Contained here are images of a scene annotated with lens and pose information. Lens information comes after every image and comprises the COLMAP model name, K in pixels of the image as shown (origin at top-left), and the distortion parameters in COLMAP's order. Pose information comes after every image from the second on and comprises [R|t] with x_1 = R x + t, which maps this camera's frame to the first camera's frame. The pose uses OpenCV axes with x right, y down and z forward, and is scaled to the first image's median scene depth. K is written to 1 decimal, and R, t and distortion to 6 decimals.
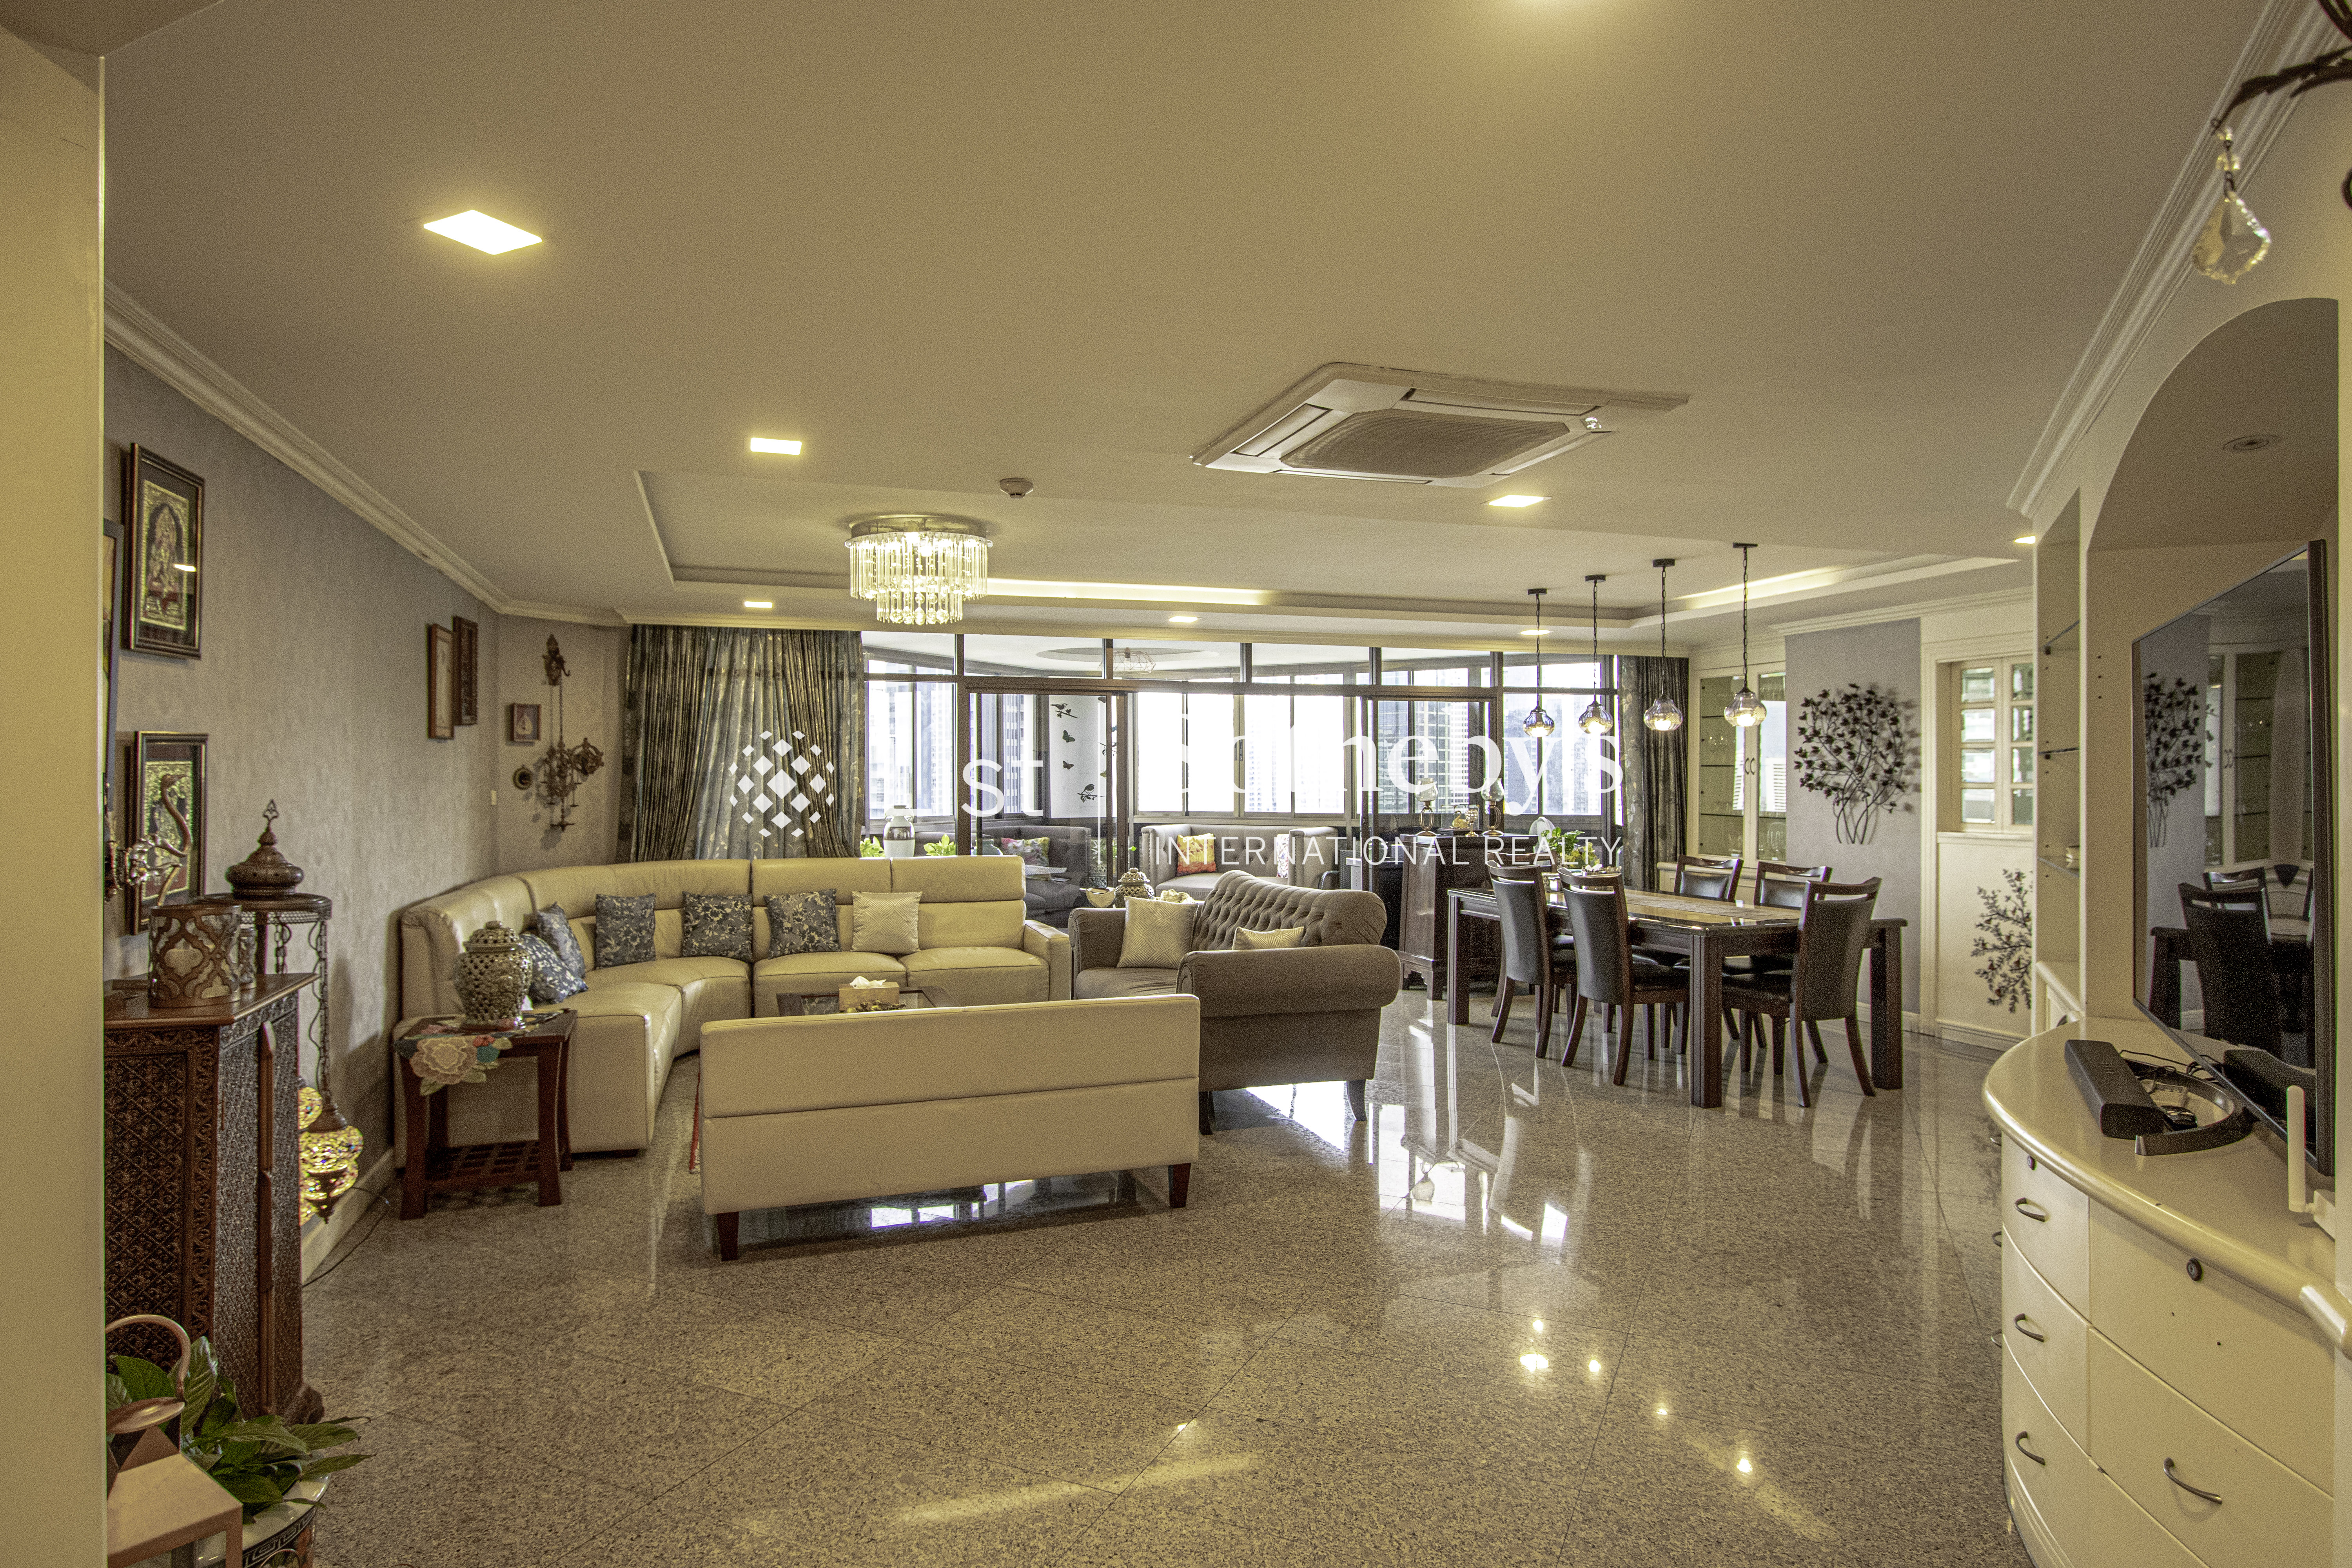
lens RADIAL K [[1286.1, 0, 1172.1], [0, 1286.1, 778.3], [0, 0, 1]] dist [-0.003169, -0.001267]
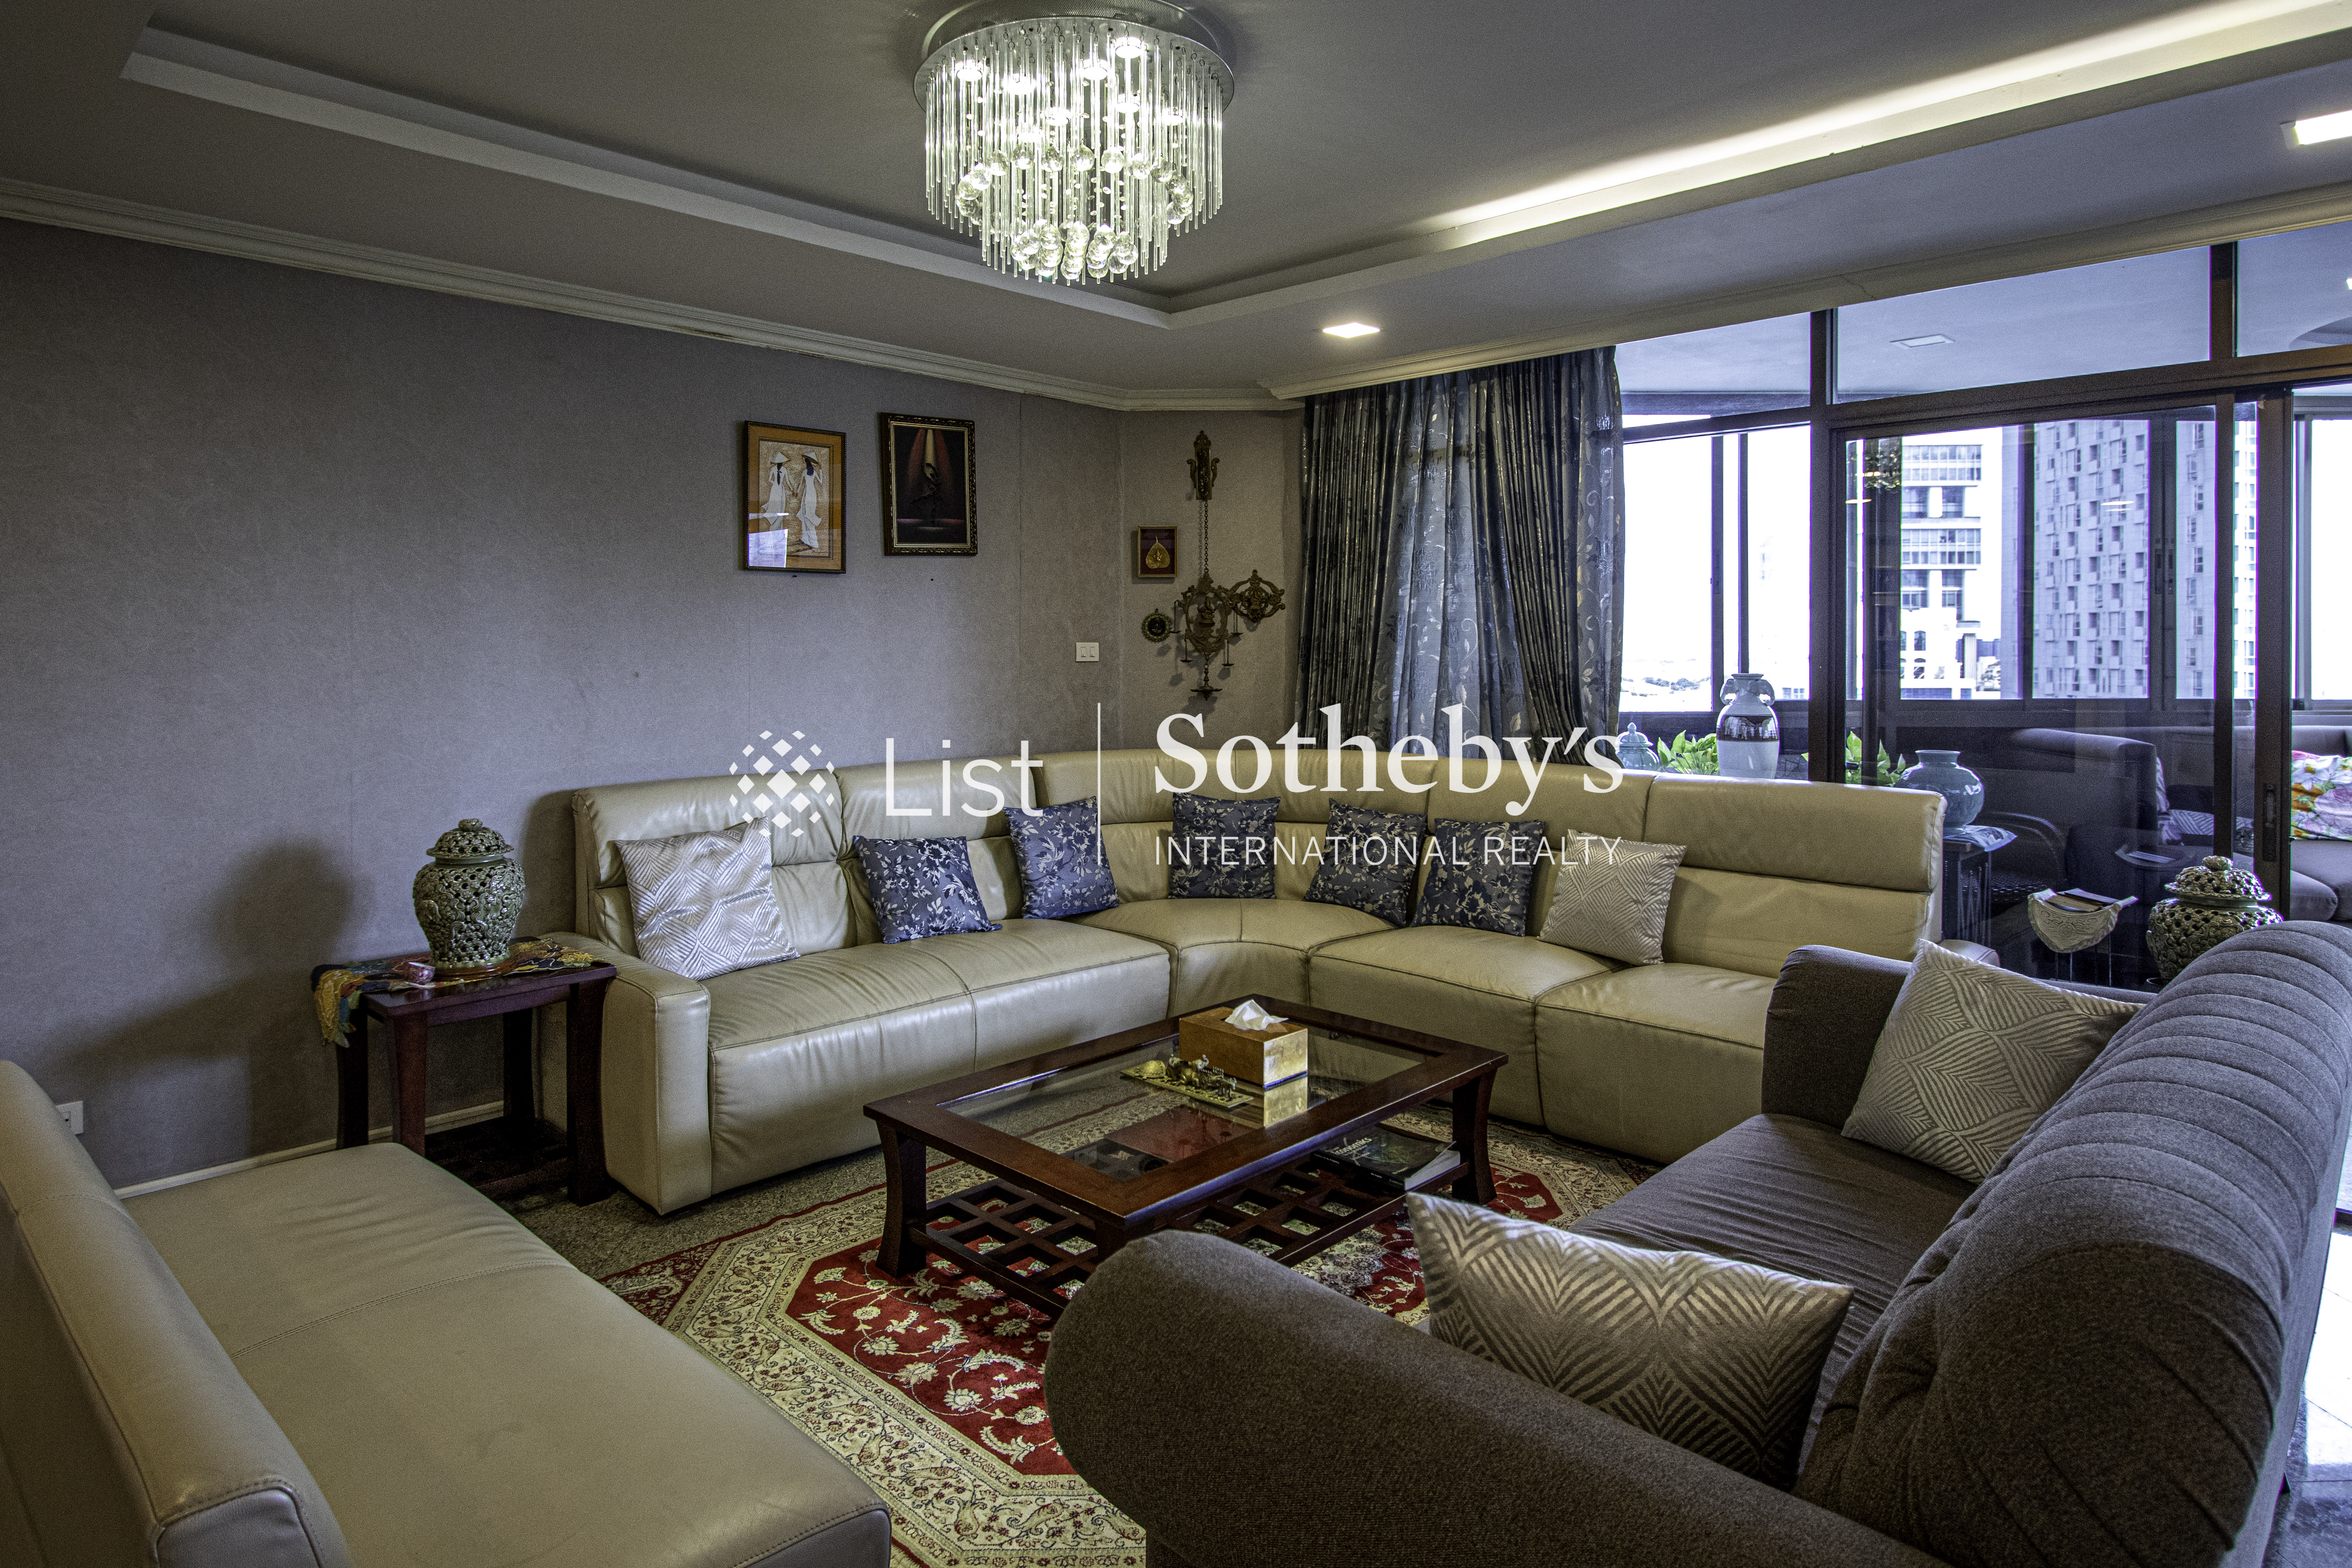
lens RADIAL K [[1371.5, 0, 1172.2], [0, 1371.5, 664.2], [0, 0, 1]] dist [0.002231, -0.000858]
pose [[0.454530, 0.013442, -0.890630, 0.197861], [0.004067, 0.999844, 0.017166, 0.007678], [0.890722, -0.011424, 0.454404, 0.606301]]
